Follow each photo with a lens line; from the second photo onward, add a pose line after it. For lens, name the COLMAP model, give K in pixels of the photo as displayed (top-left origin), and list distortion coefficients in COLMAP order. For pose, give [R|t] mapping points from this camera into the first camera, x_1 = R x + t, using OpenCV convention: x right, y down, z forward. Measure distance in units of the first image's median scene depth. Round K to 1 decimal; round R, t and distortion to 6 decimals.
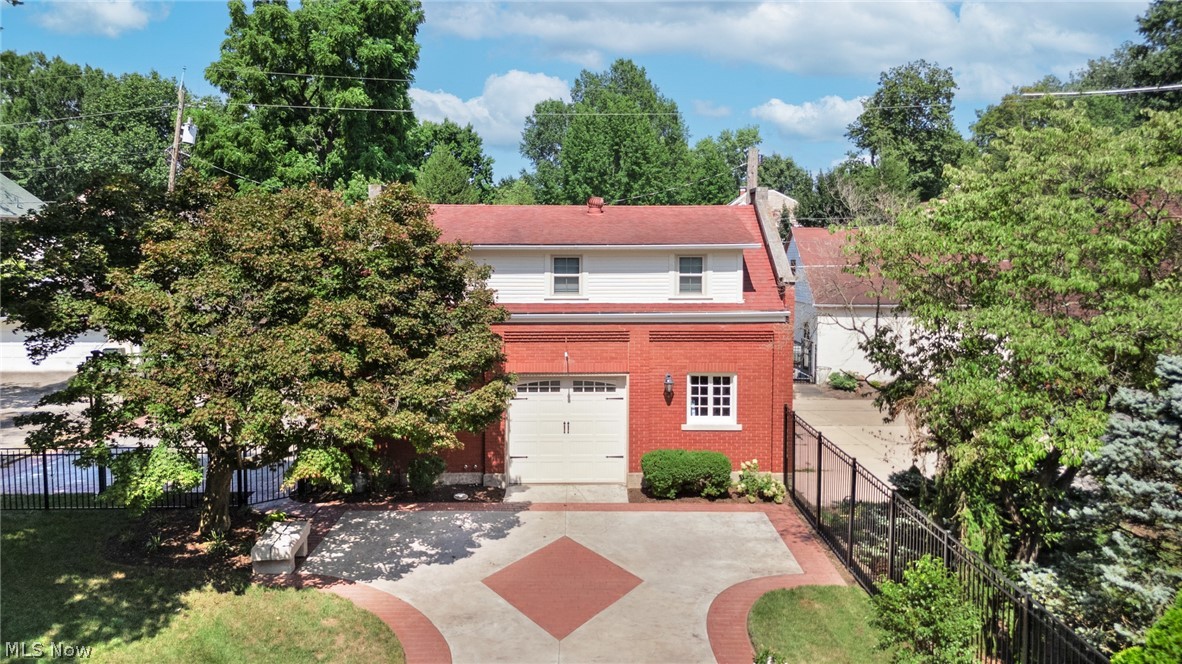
lens RADIAL K [[894.1, 0, 591.0], [0, 894.1, 332.0], [0, 0, 1]] dist [0.039547, 0.001249]
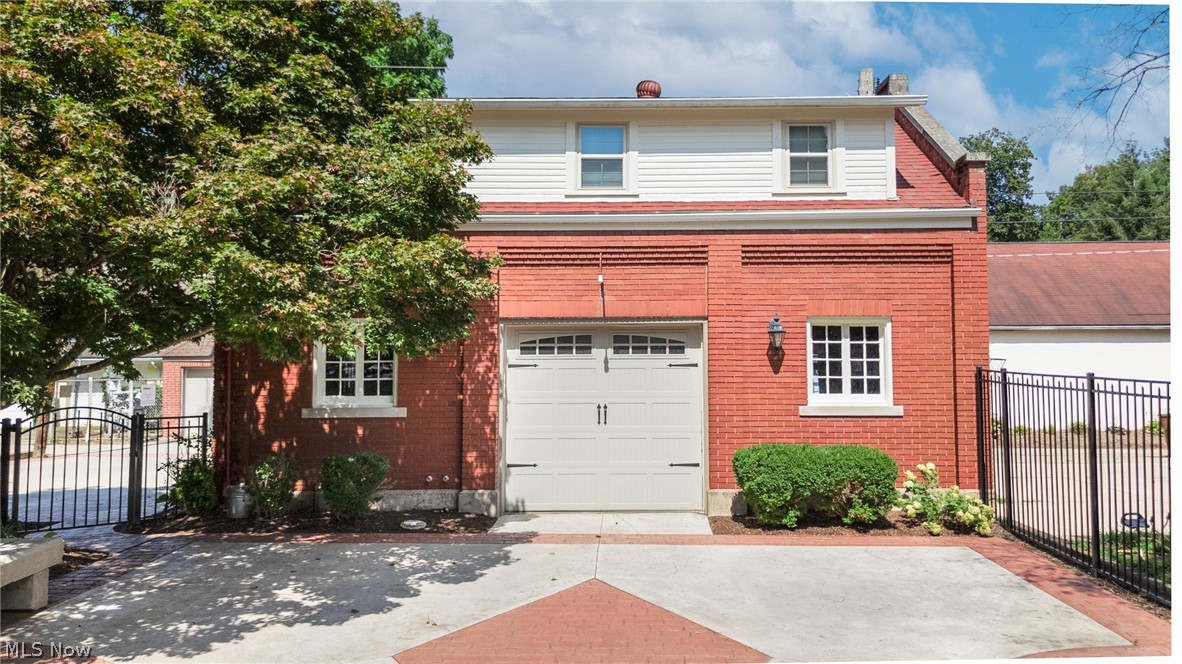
lens RADIAL K [[919.1, 0, 622.4], [0, 919.1, 333.3], [0, 0, 1]] dist [0.021634, -0.004190]
pose [[0.999793, -0.006302, -0.019371, -0.002207], [0.003909, 0.992625, -0.121166, 0.129385], [0.019992, 0.121065, 0.992443, 0.398068]]
